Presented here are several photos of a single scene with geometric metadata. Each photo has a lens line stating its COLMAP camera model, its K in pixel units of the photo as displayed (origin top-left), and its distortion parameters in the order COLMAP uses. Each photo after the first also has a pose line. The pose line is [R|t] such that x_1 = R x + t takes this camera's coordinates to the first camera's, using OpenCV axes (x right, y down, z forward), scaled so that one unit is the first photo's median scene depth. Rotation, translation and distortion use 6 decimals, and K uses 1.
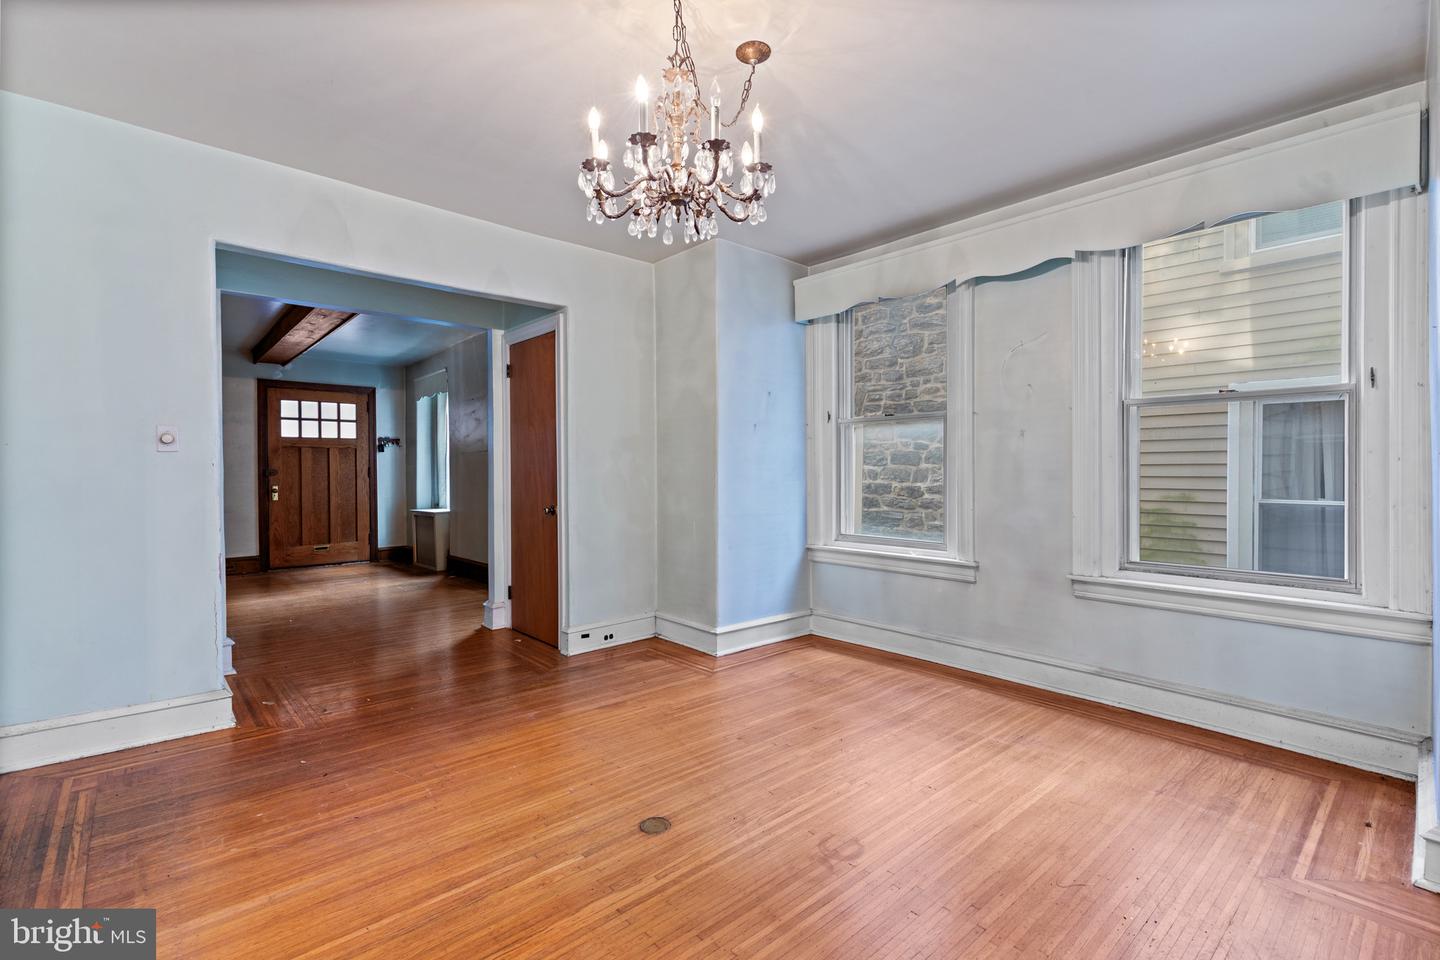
lens RADIAL K [[648.3, 0, 716.7], [0, 648.3, 476.5], [0, 0, 1]] dist [0.006735, -0.000013]
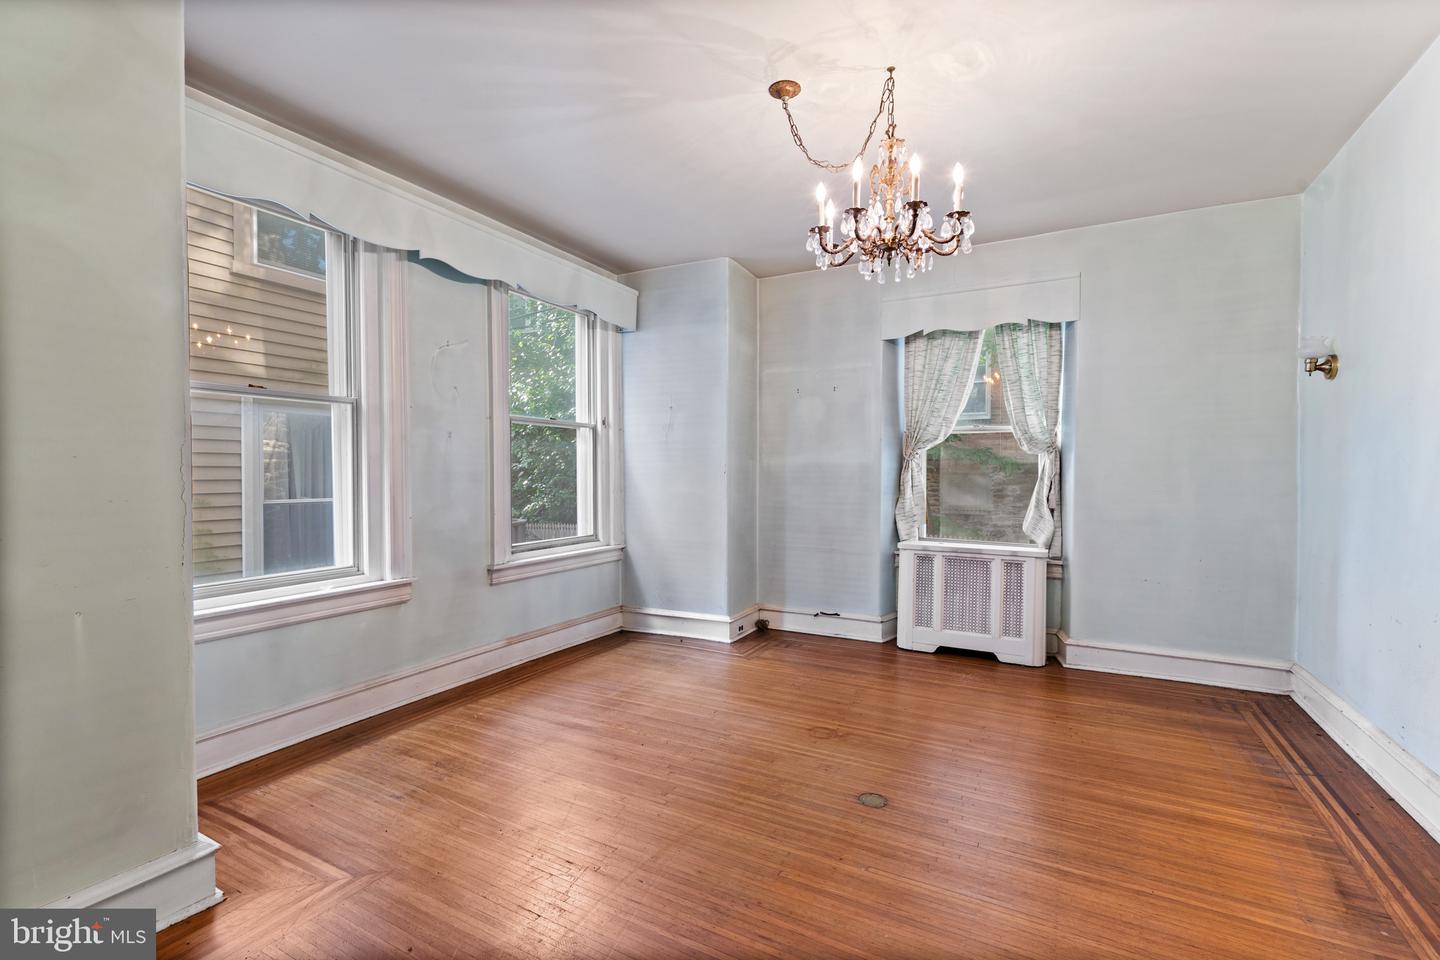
lens RADIAL K [[648.3, 0, 729.0], [0, 648.3, 482.7], [0, 0, 1]] dist [0.006735, -0.000013]
pose [[-0.358627, -0.013681, 0.933381, -0.609882], [0.010364, 0.999773, 0.018636, -0.008500], [-0.933423, 0.016357, -0.358404, 0.965206]]
